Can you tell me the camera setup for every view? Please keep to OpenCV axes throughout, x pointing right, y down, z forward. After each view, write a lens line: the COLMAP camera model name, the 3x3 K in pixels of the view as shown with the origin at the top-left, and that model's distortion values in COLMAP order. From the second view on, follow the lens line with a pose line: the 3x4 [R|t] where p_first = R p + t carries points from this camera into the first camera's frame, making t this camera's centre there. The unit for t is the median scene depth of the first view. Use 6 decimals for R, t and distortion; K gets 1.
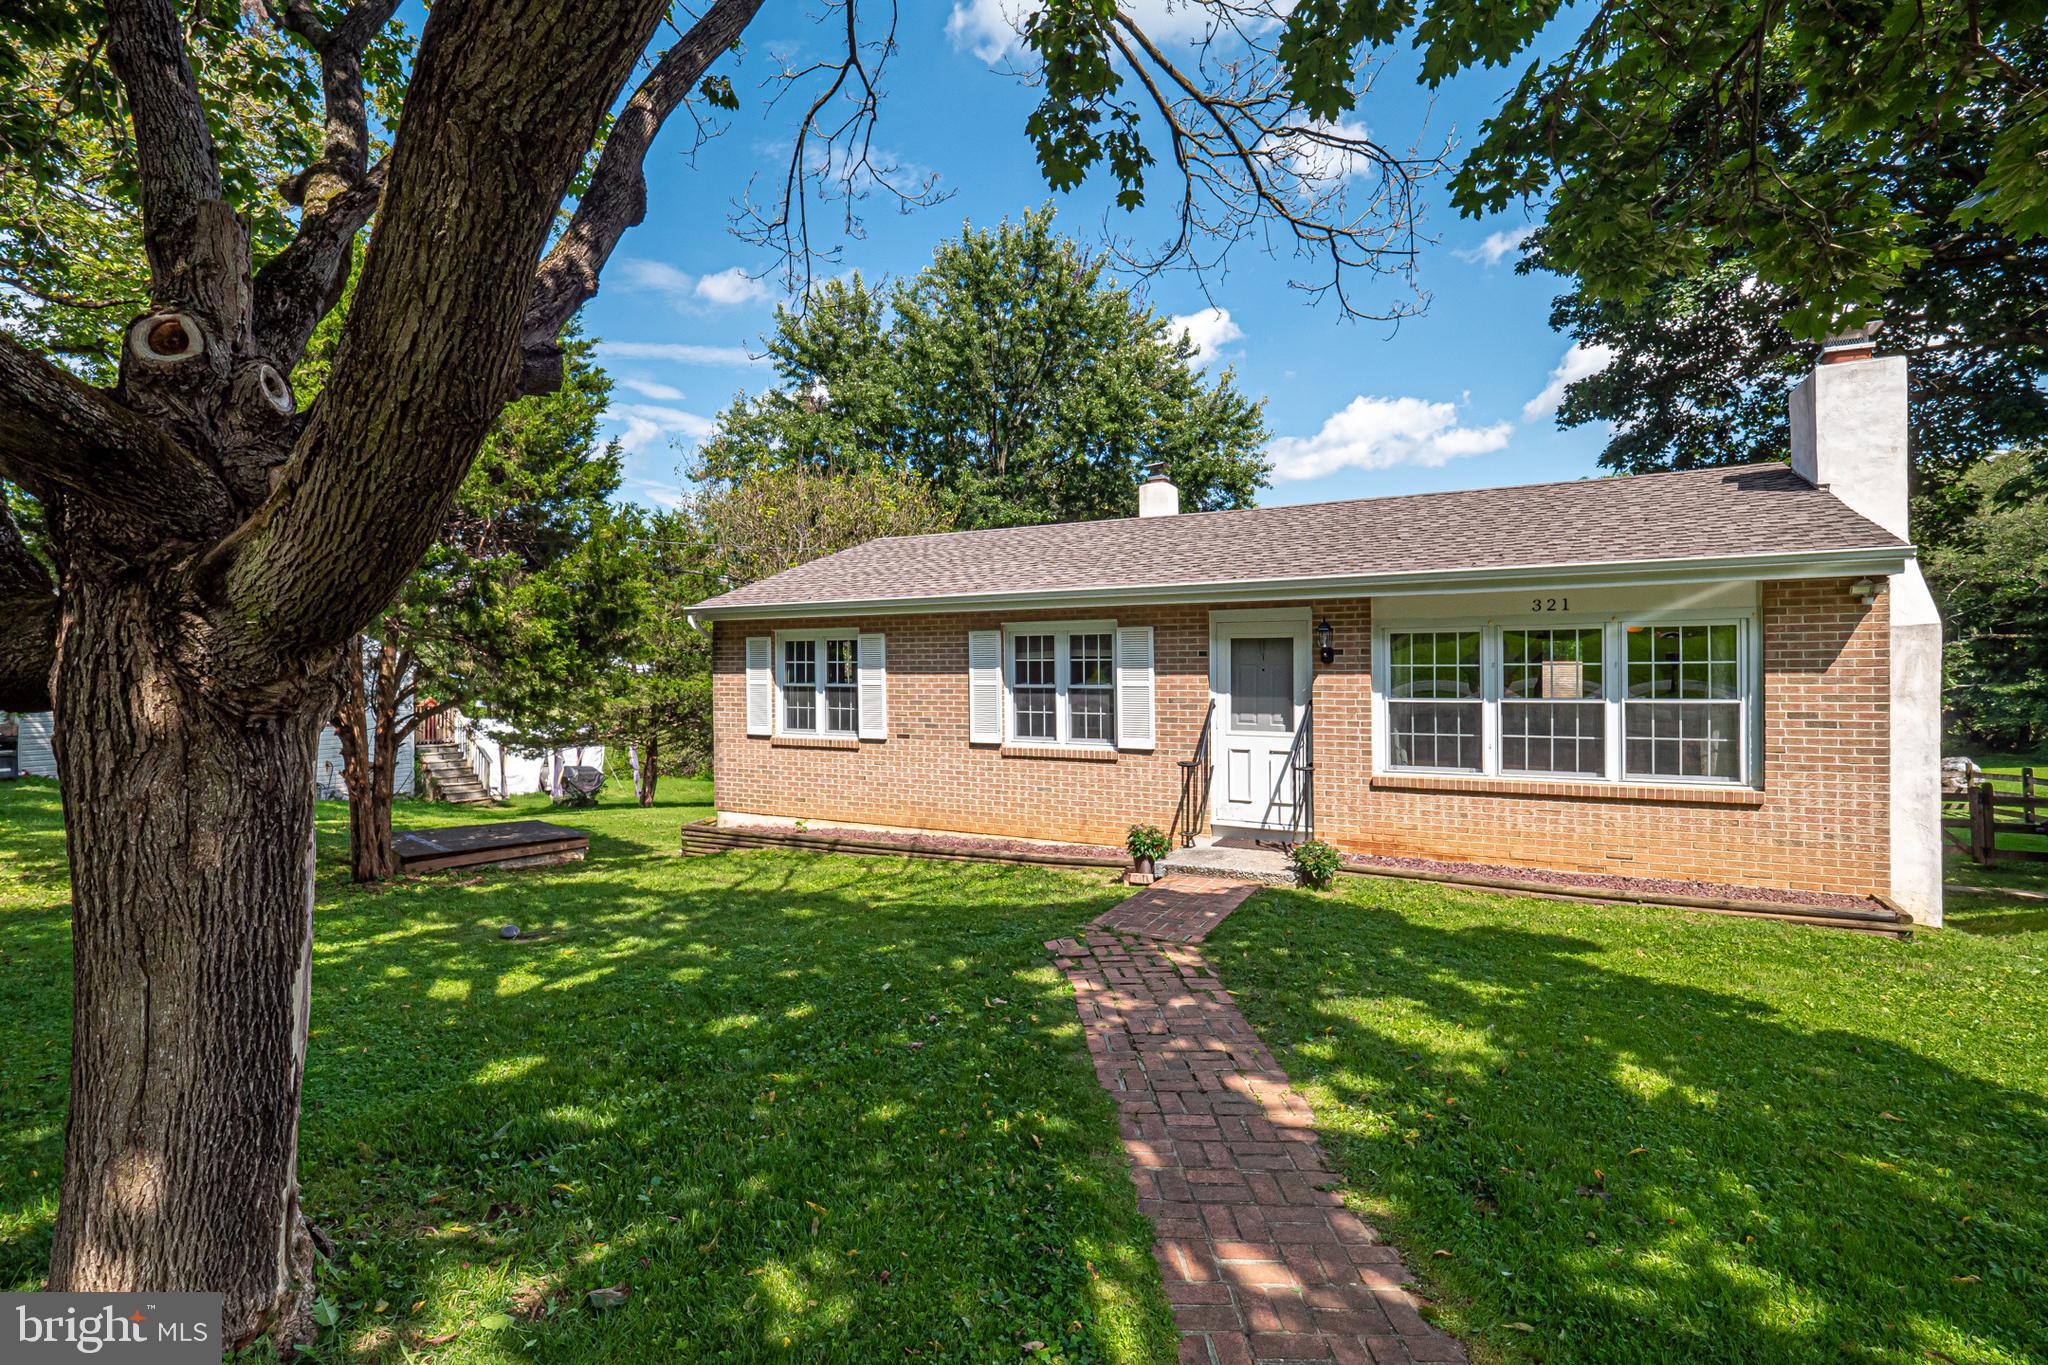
lens RADIAL K [[861.3, 0, 1061.5], [0, 861.3, 673.8], [0, 0, 1]] dist [-0.000537, -0.000262]
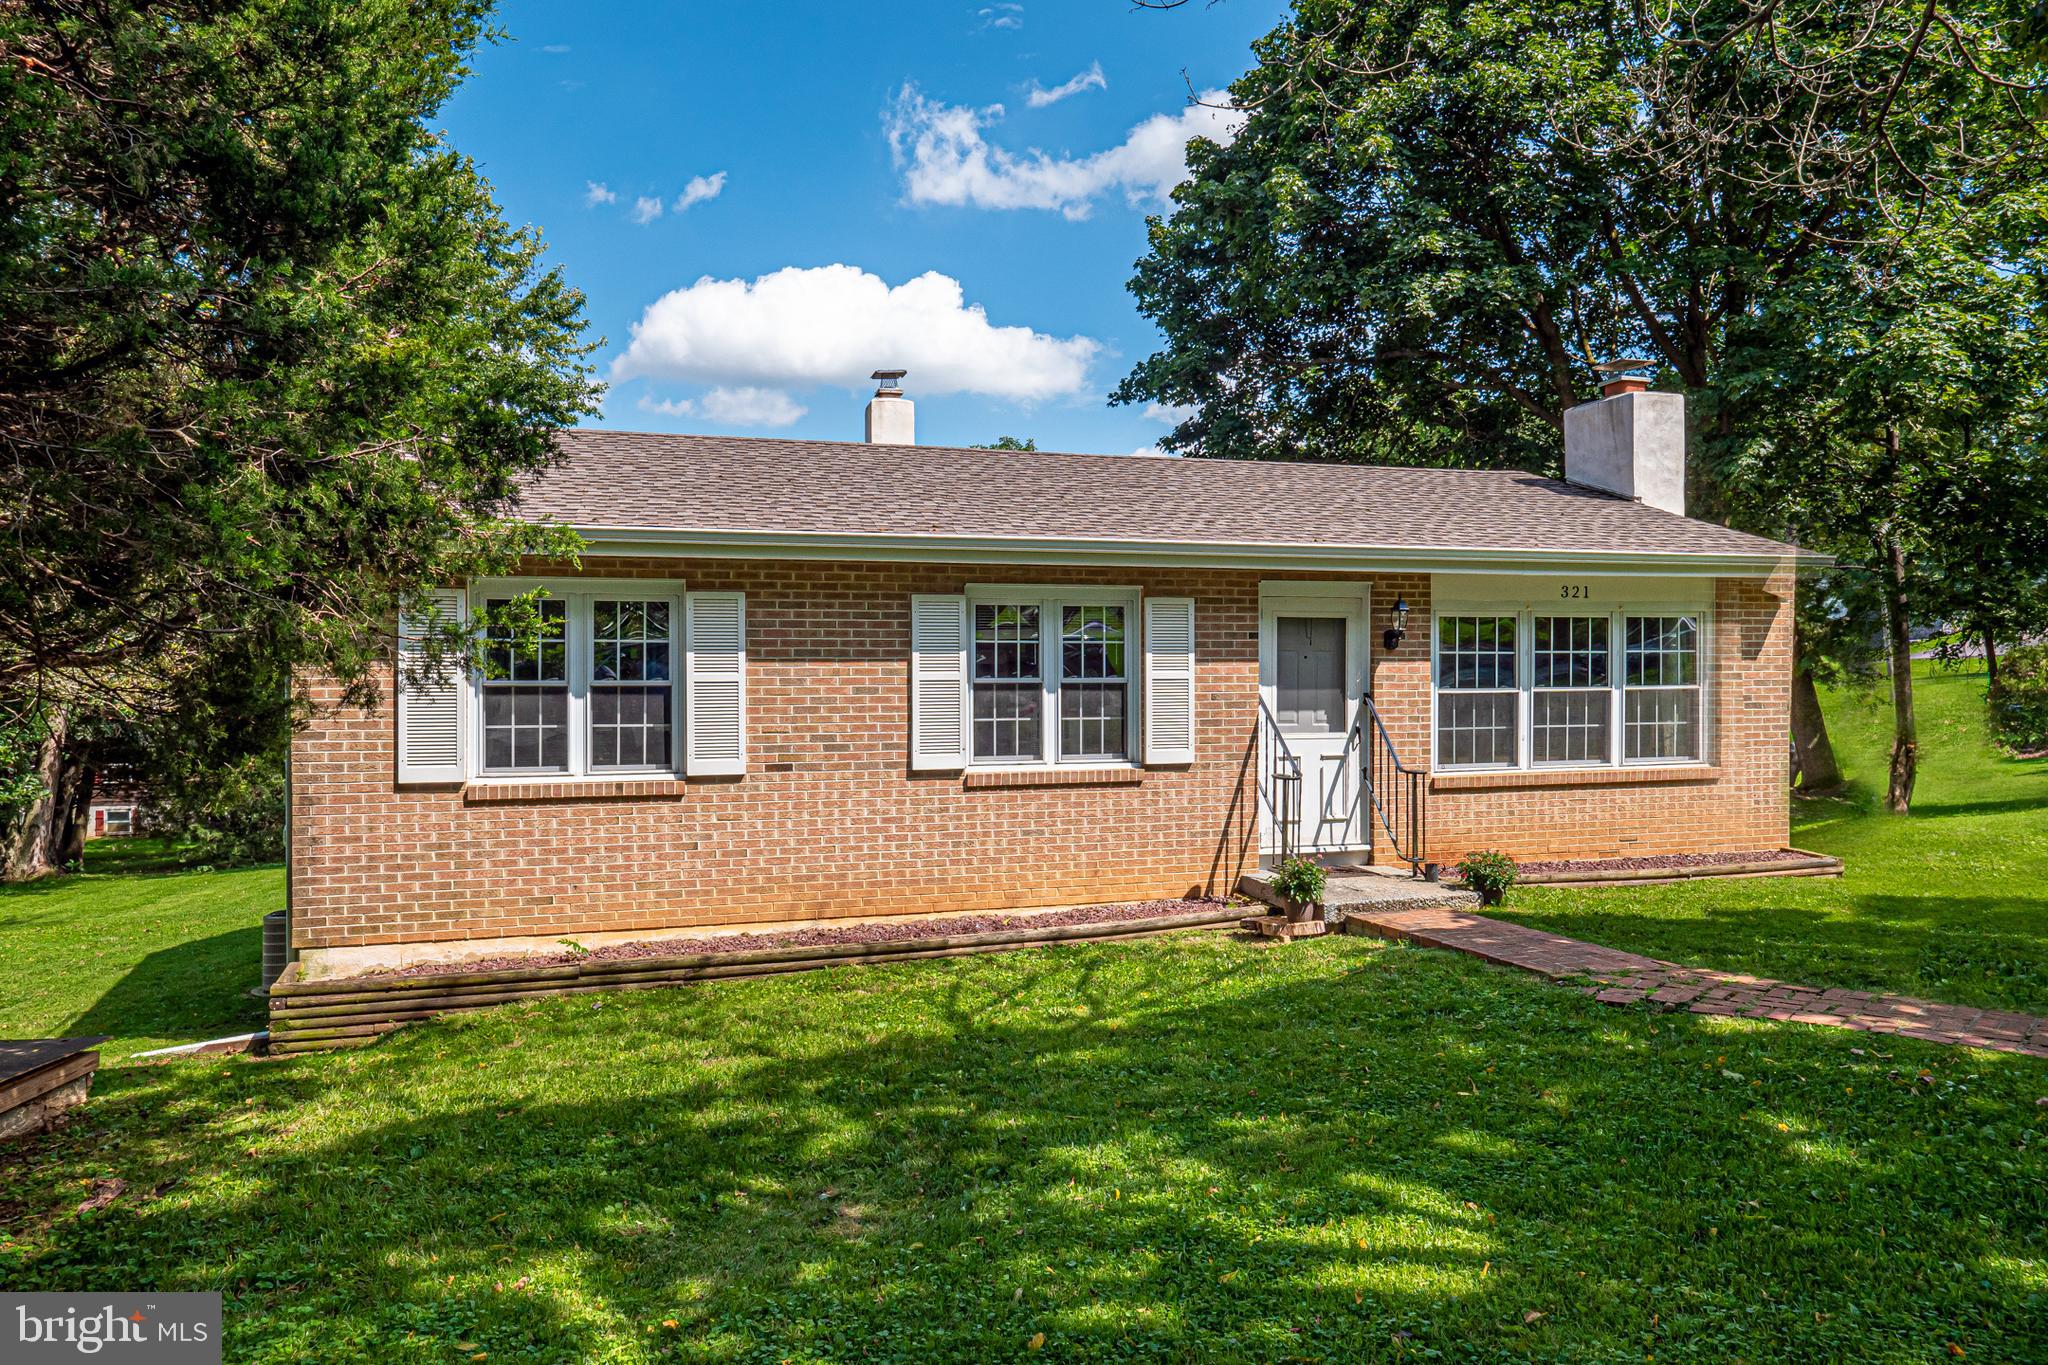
lens RADIAL K [[1165.4, 0, 1024.0], [0, 1165.4, 682.5], [0, 0, 1]] dist [0.000436, 0.000337]
pose [[0.763243, -0.003596, 0.646102, -0.629514], [0.005188, 0.999986, -0.000564, 0.017303], [-0.646091, 0.003783, 0.763251, 0.312556]]
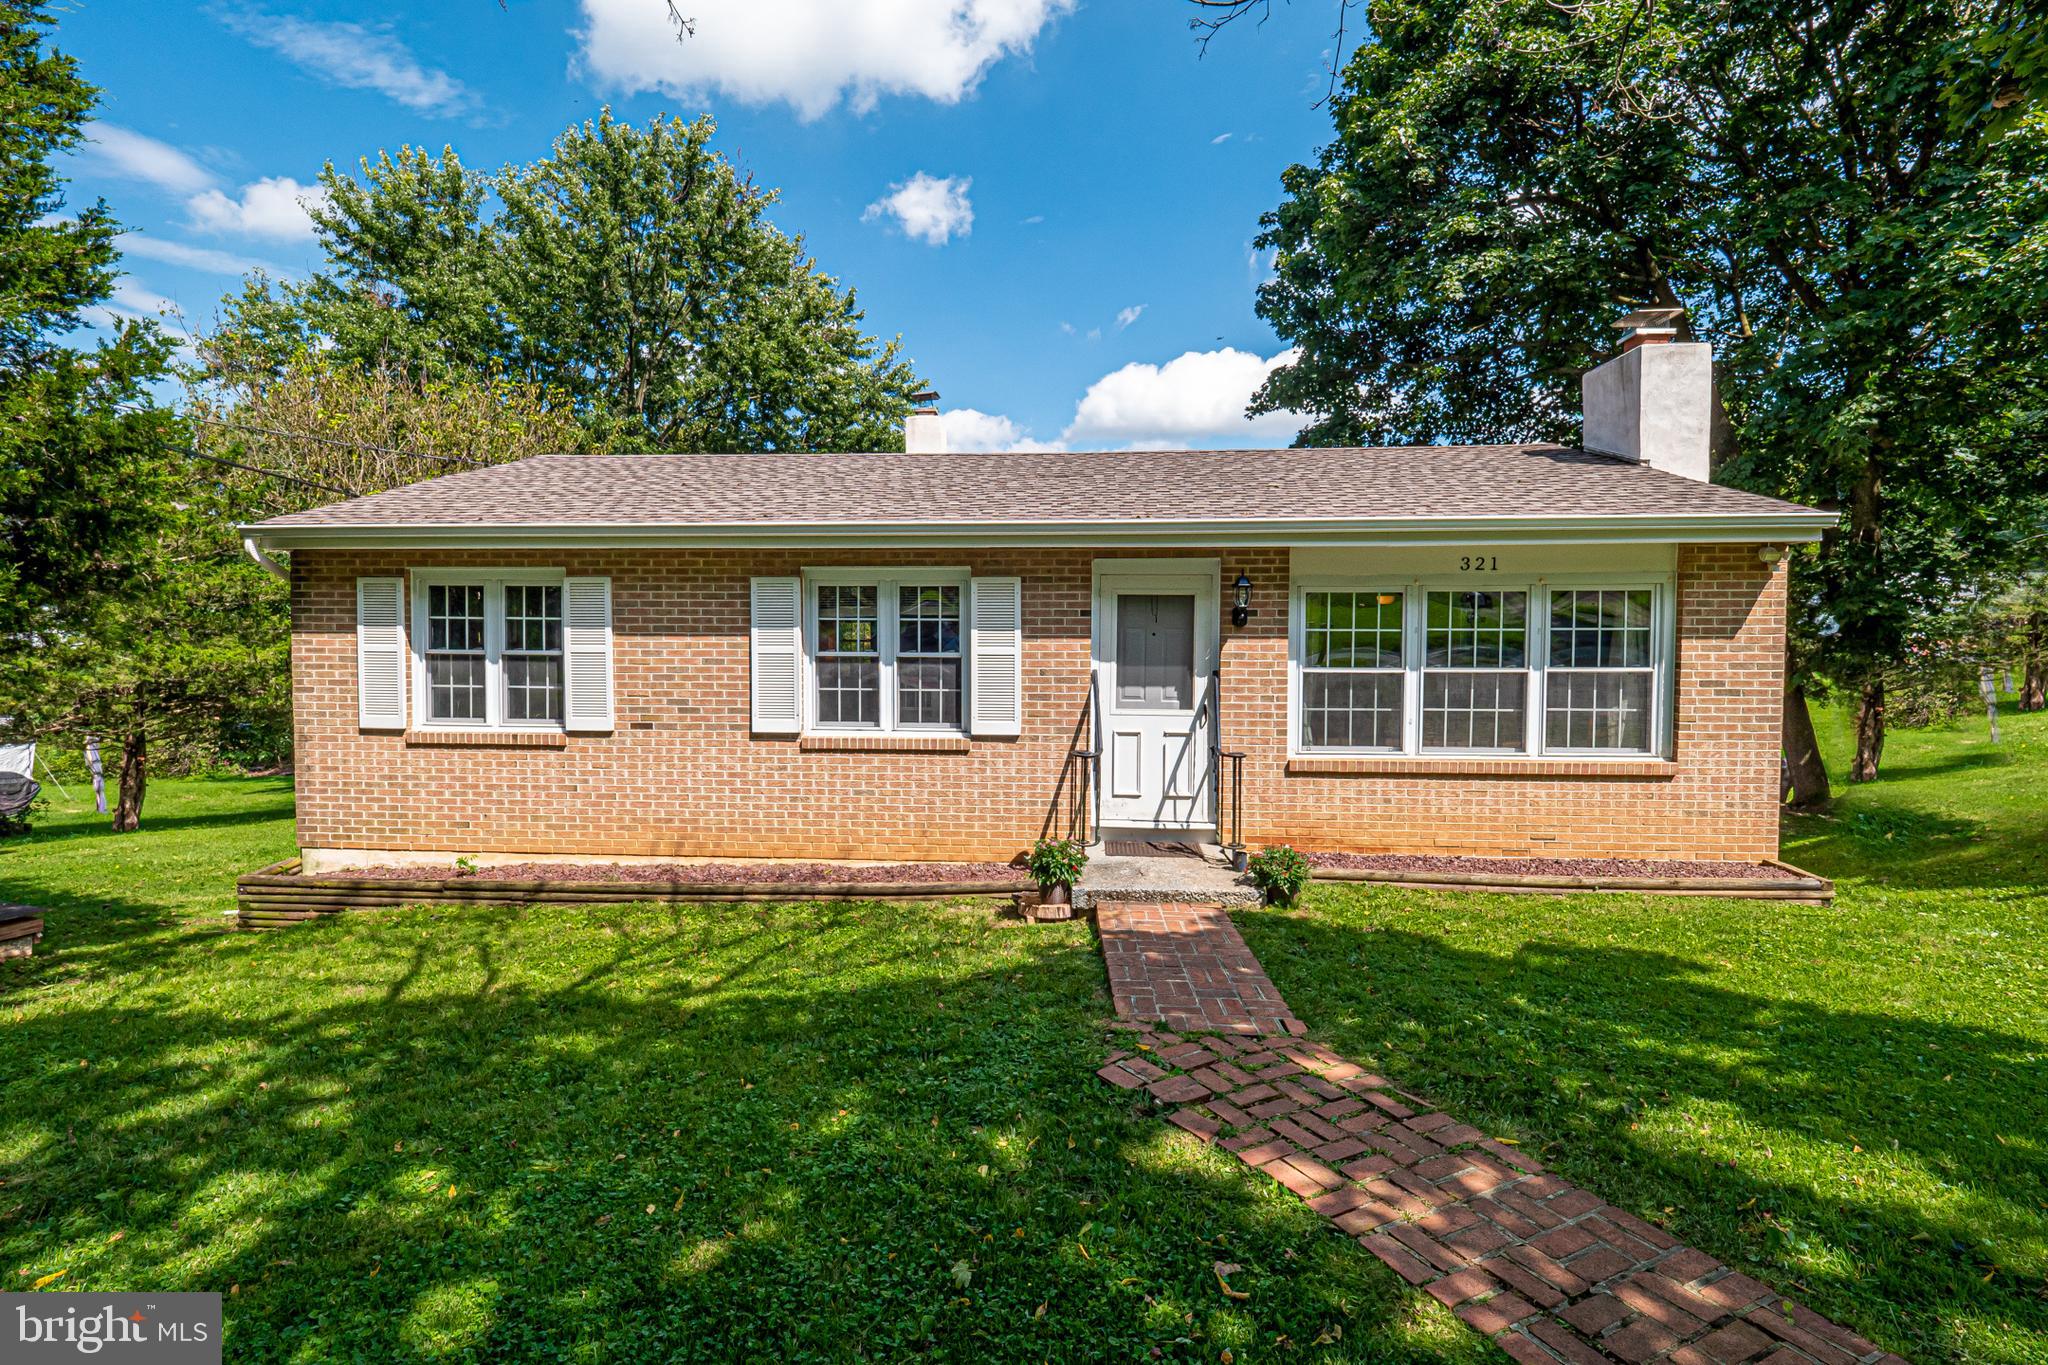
lens RADIAL K [[858.4, 0, 1021.7], [0, 858.4, 666.8], [0, 0, 1]] dist [0.010727, -0.012848]
pose [[0.931000, -0.002388, 0.365011, -0.167260], [-0.005916, 0.999749, 0.021630, 0.008981], [-0.364971, -0.022297, 0.930752, 0.268130]]
